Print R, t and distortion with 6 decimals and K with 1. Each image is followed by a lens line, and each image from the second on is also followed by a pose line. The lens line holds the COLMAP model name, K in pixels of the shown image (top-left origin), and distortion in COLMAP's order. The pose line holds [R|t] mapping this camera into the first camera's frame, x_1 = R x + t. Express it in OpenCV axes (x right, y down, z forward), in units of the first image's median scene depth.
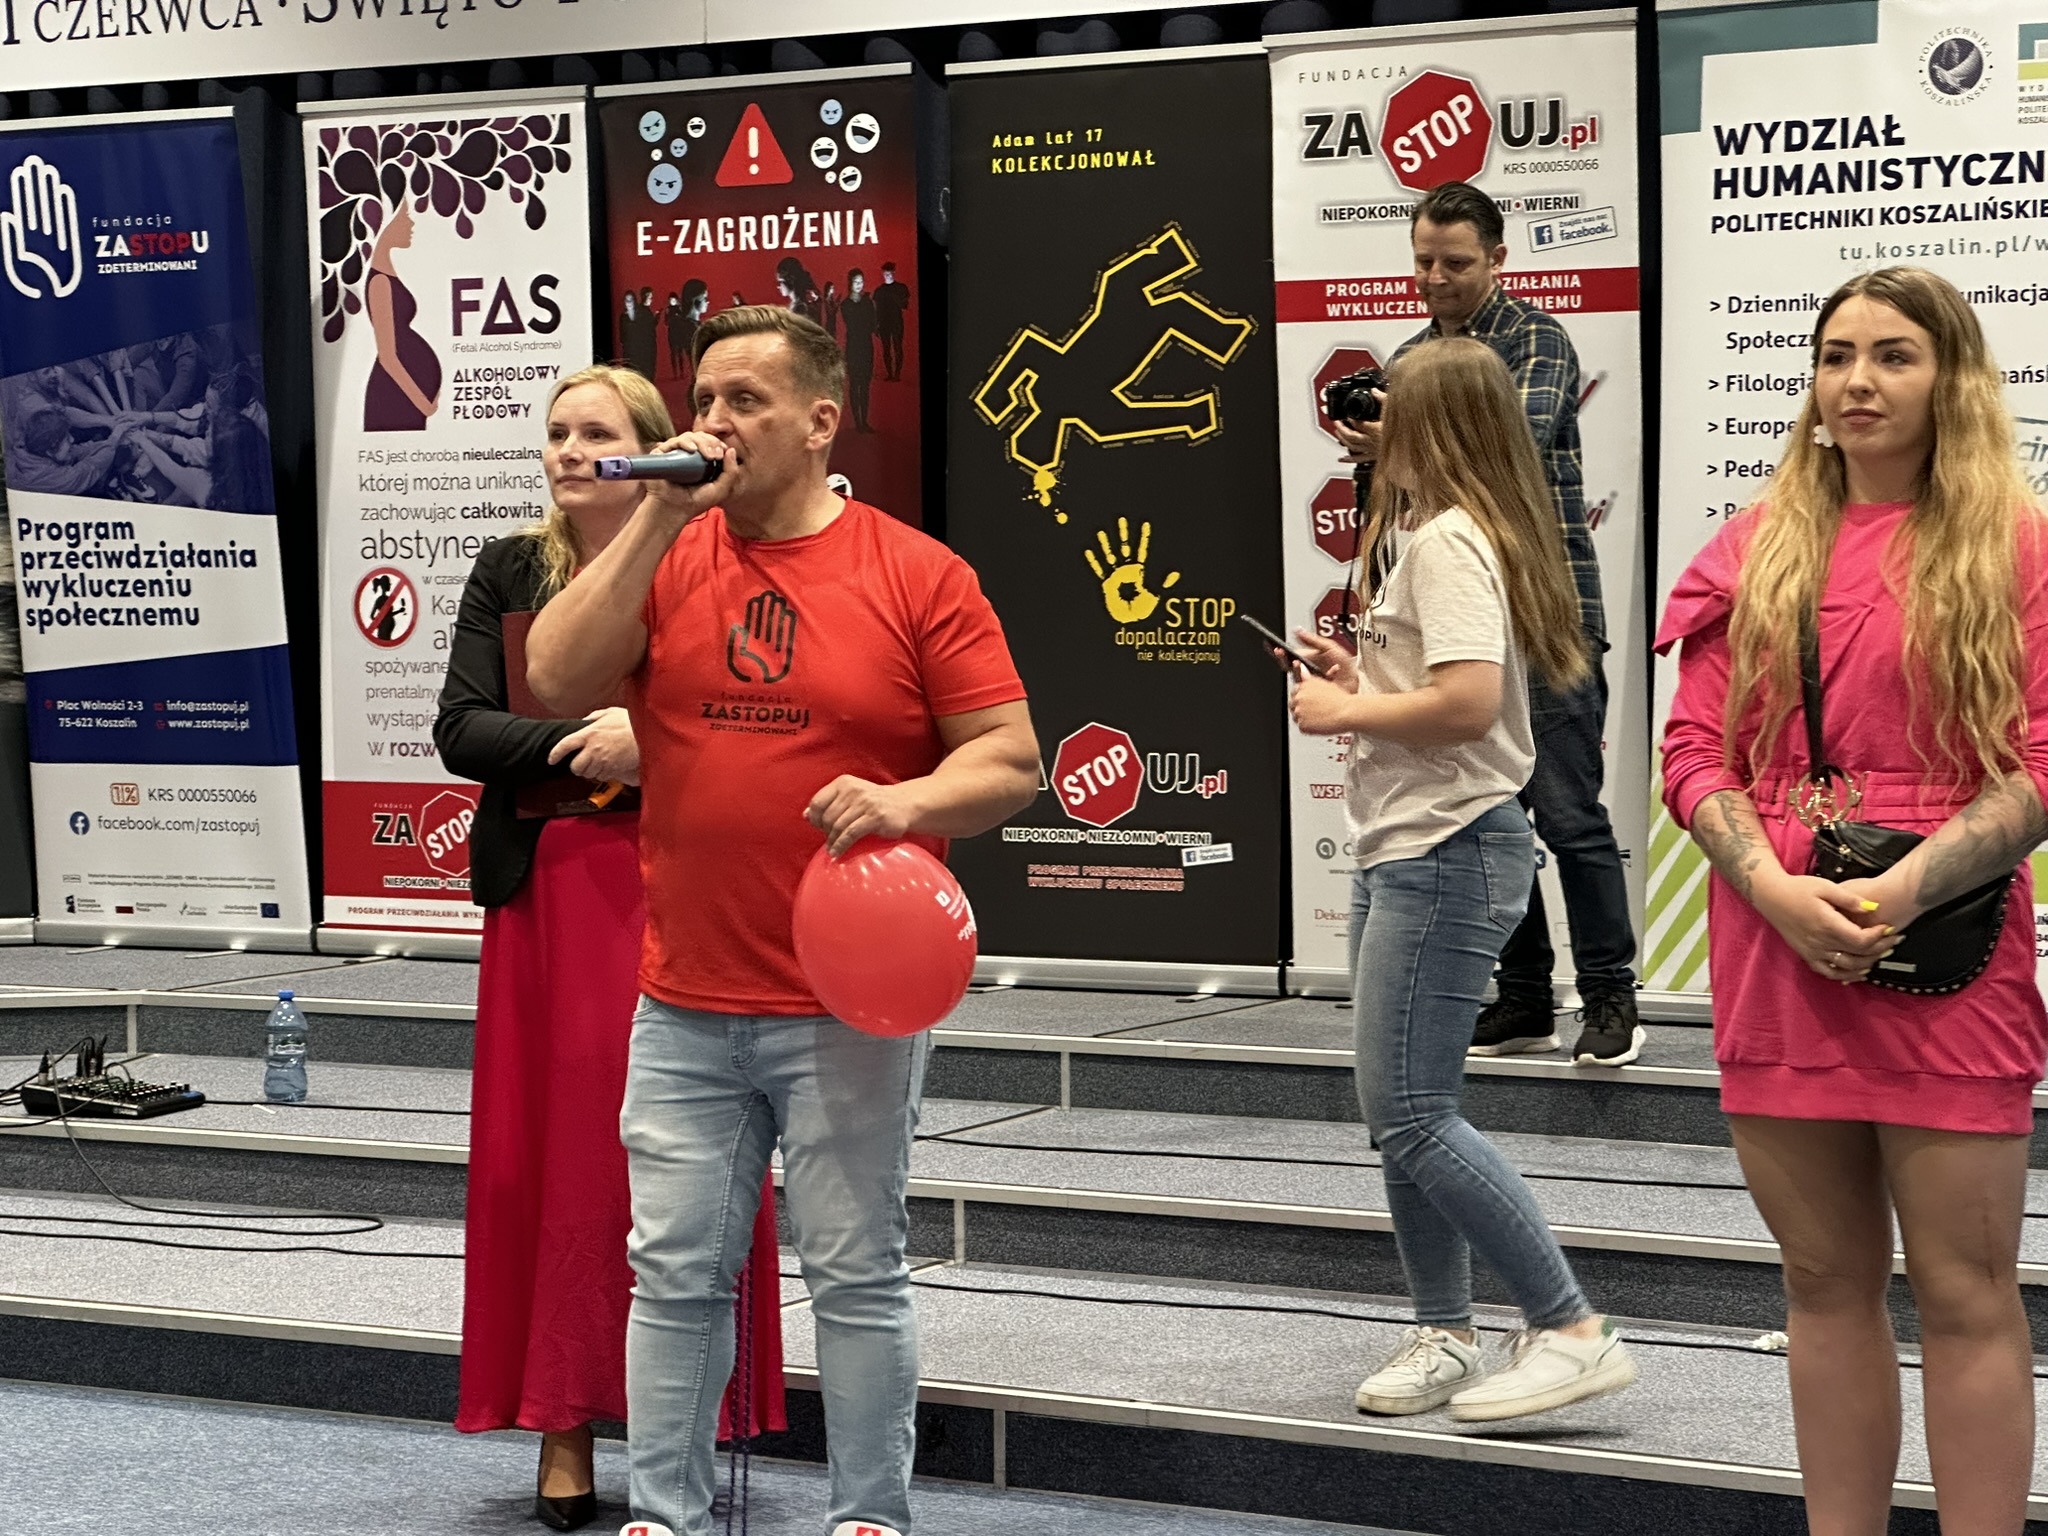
lens RADIAL K [[4535.7, 0, 1029.1], [0, 4535.7, 717.5], [0, 0, 1]] dist [-0.243539, 6.023170]
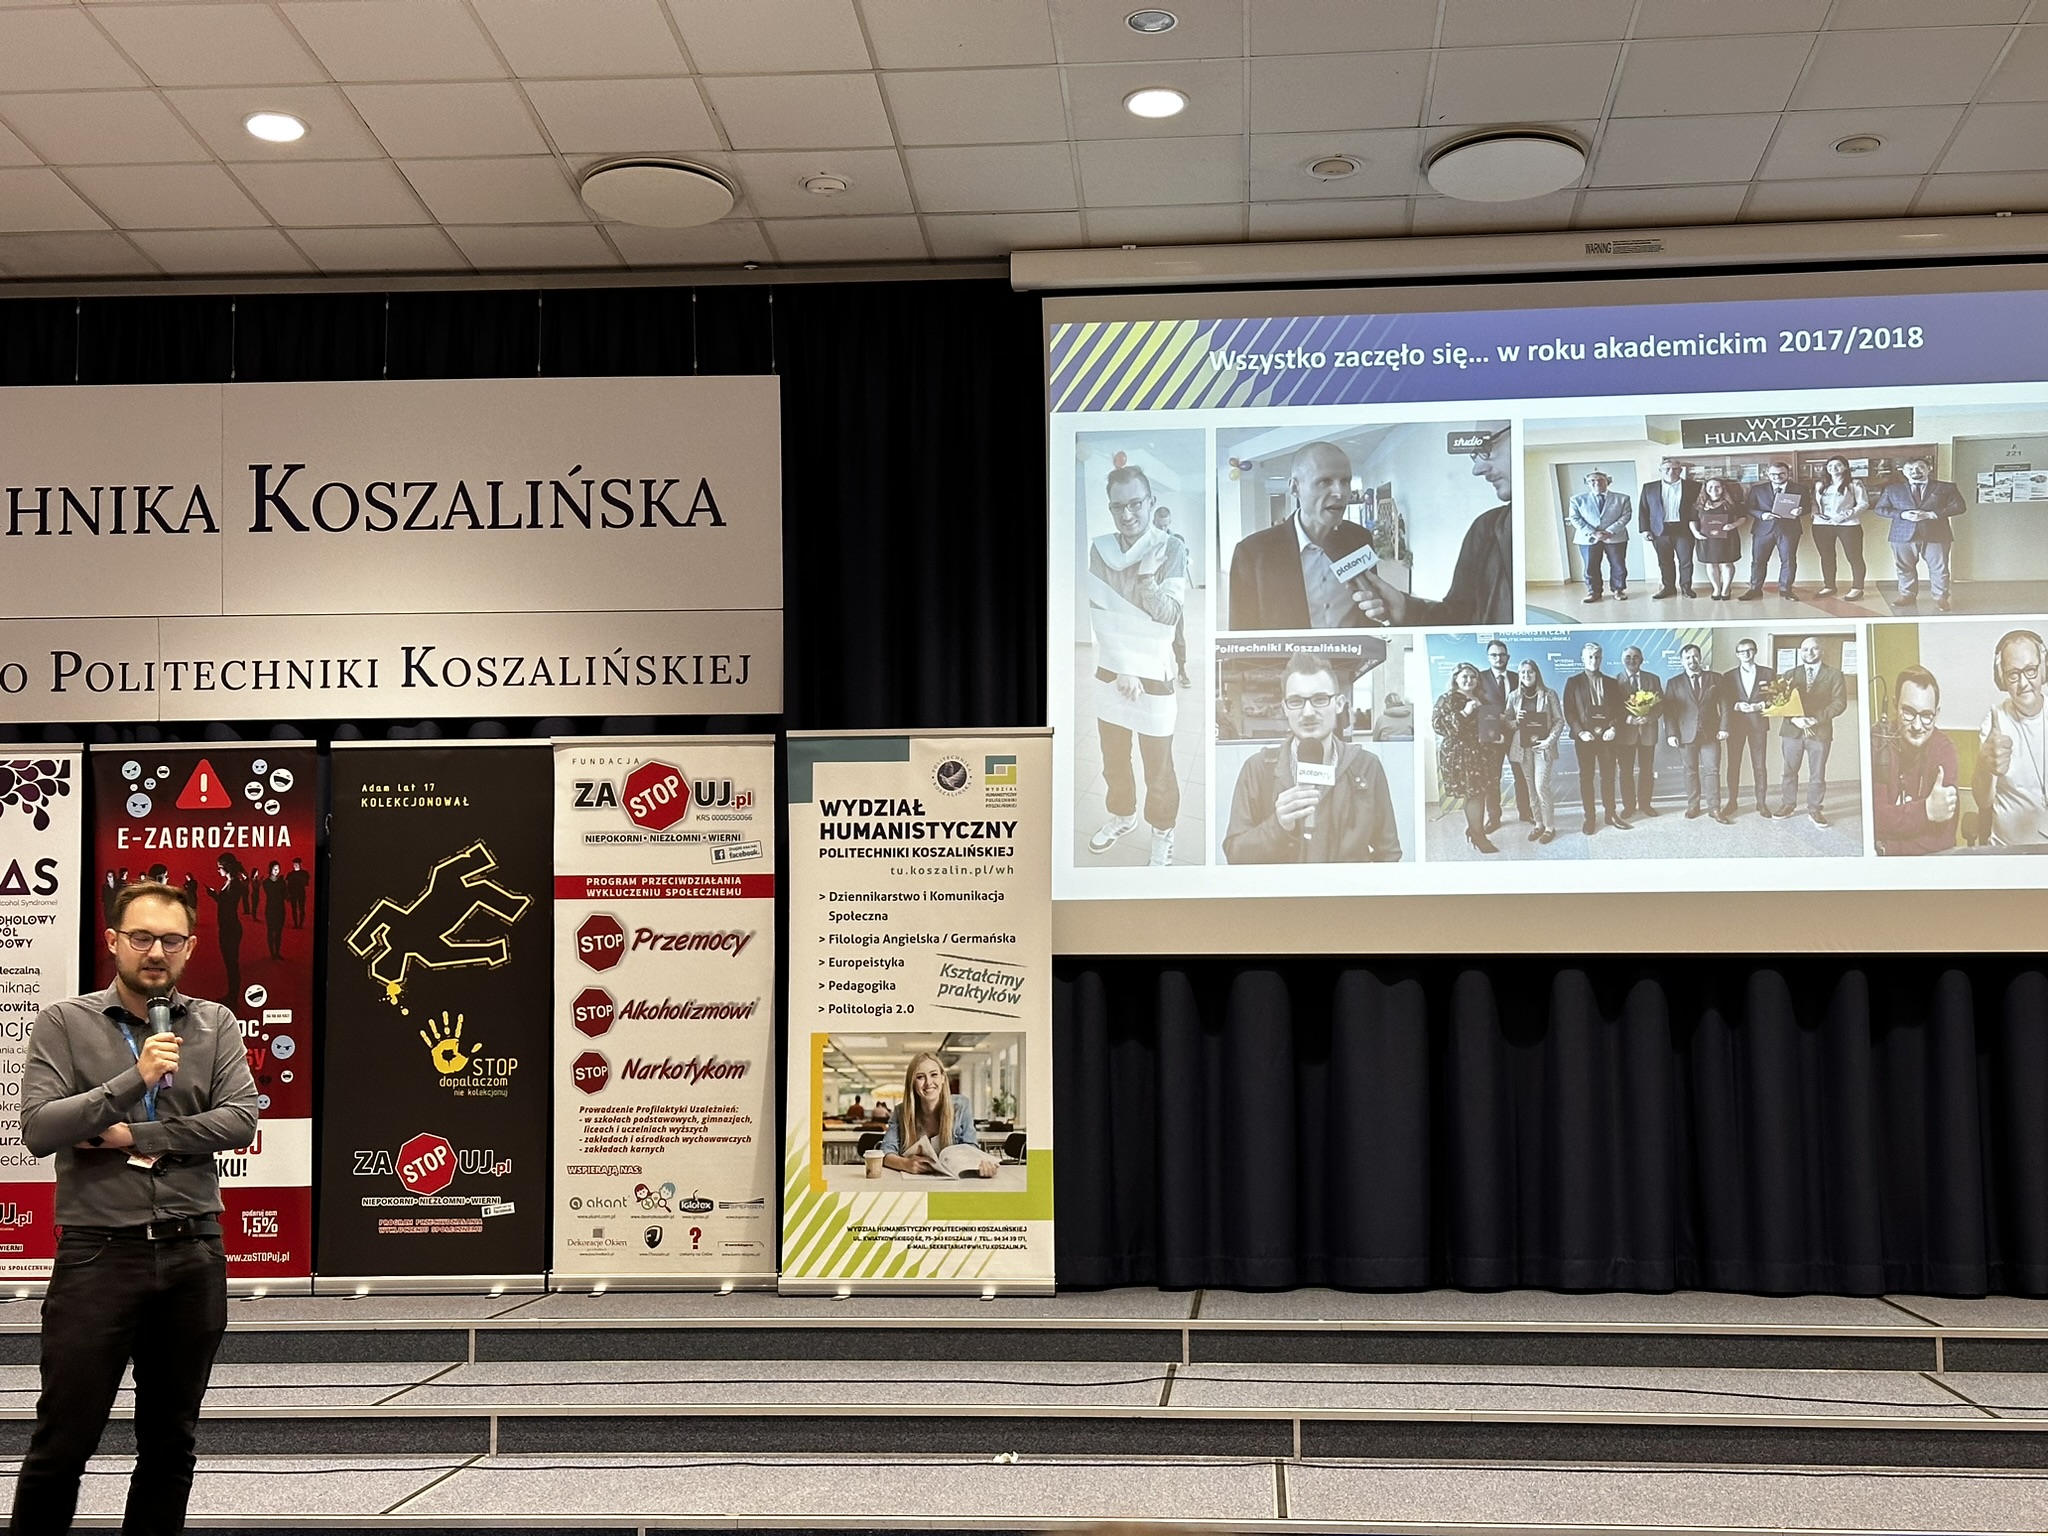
lens RADIAL K [[2808.2, 0, 1018.8], [0, 2808.2, 782.1], [0, 0, 1]] dist [0.130093, -0.026376]
pose [[0.904290, 0.037521, 0.425266, -0.239978], [0.013579, 0.993098, -0.116496, -0.002896], [-0.426702, 0.111121, 0.897540, -0.057554]]
